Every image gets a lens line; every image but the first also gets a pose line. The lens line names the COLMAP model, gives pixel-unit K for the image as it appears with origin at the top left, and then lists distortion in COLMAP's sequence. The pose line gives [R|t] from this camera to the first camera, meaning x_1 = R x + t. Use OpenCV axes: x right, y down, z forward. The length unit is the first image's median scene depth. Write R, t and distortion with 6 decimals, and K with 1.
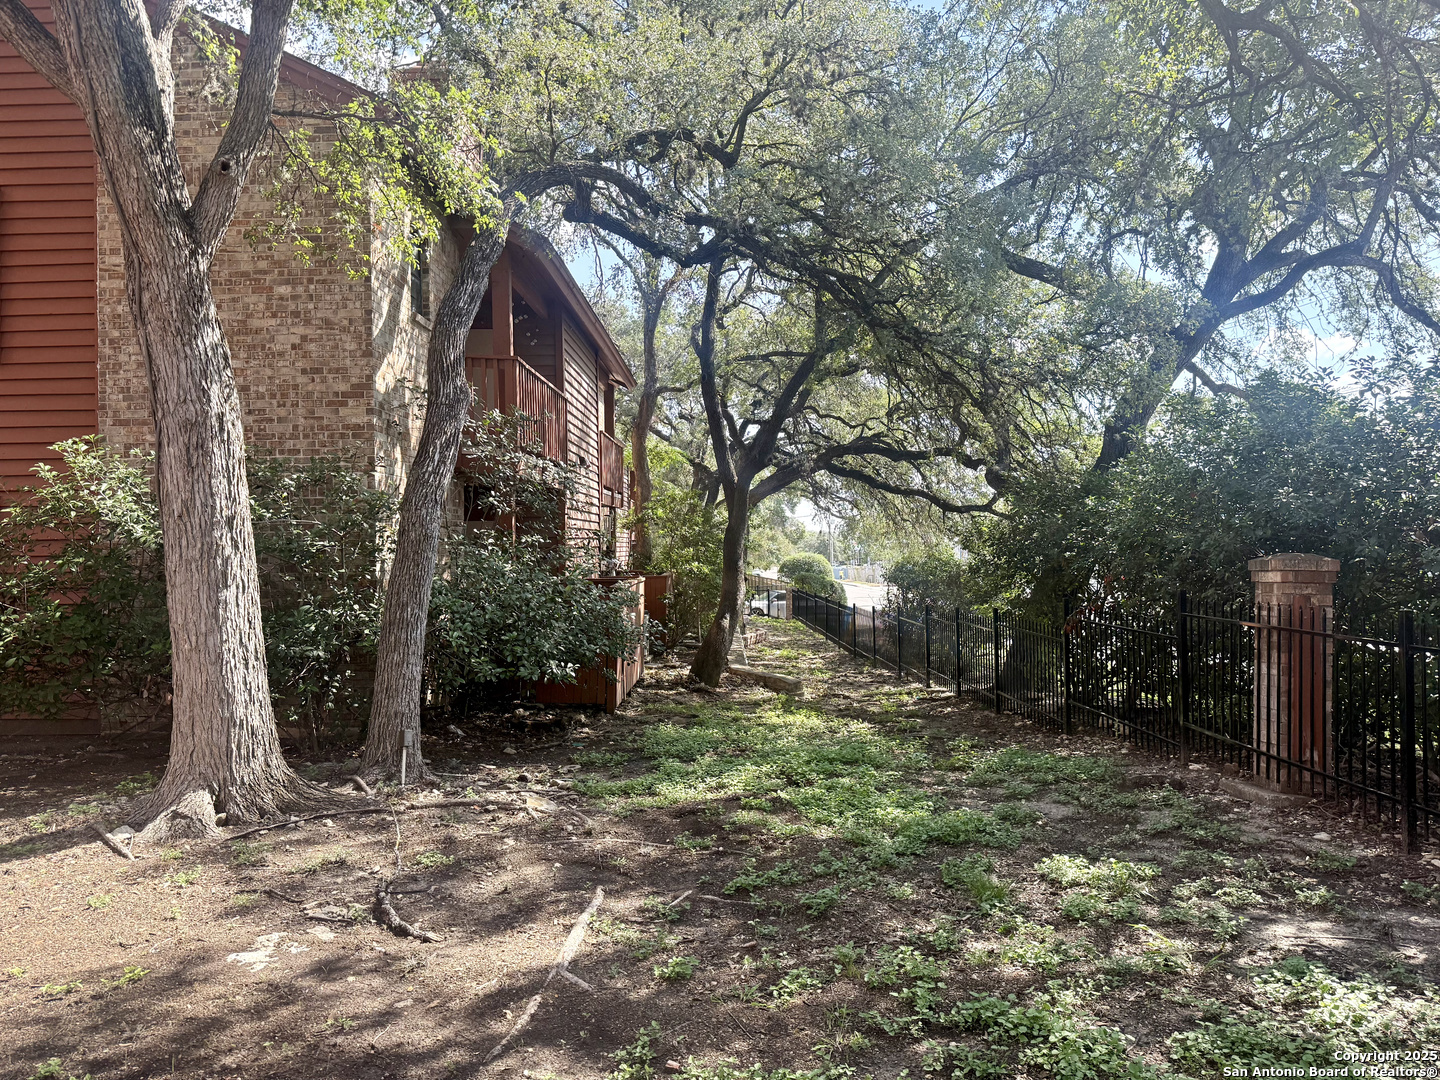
lens RADIAL K [[1008.7, 0, 720.0], [0, 1008.7, 540.0], [0, 0, 1]] dist [-0.000768, -0.001045]
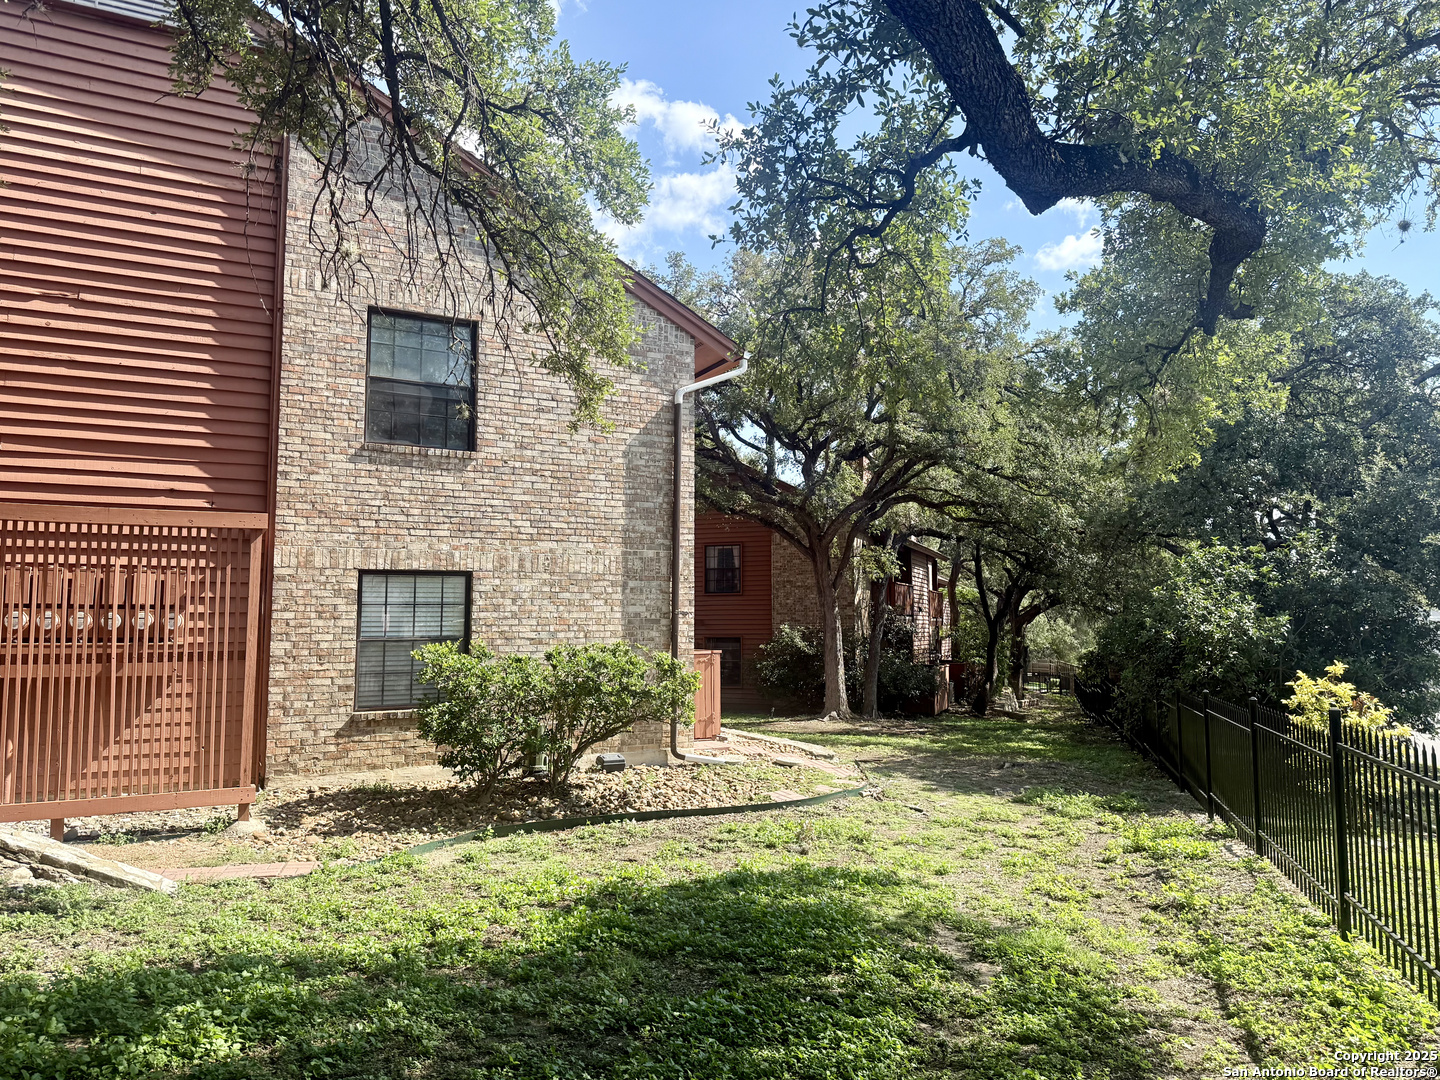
lens RADIAL K [[1008.7, 0, 720.0], [0, 1008.7, 540.0], [0, 0, 1]] dist [-0.000768, -0.001045]
pose [[0.944194, -0.016974, -0.328953, 0.262772], [-0.009372, 0.996883, -0.078339, -0.082058], [0.329257, 0.077050, 0.941091, -1.831258]]
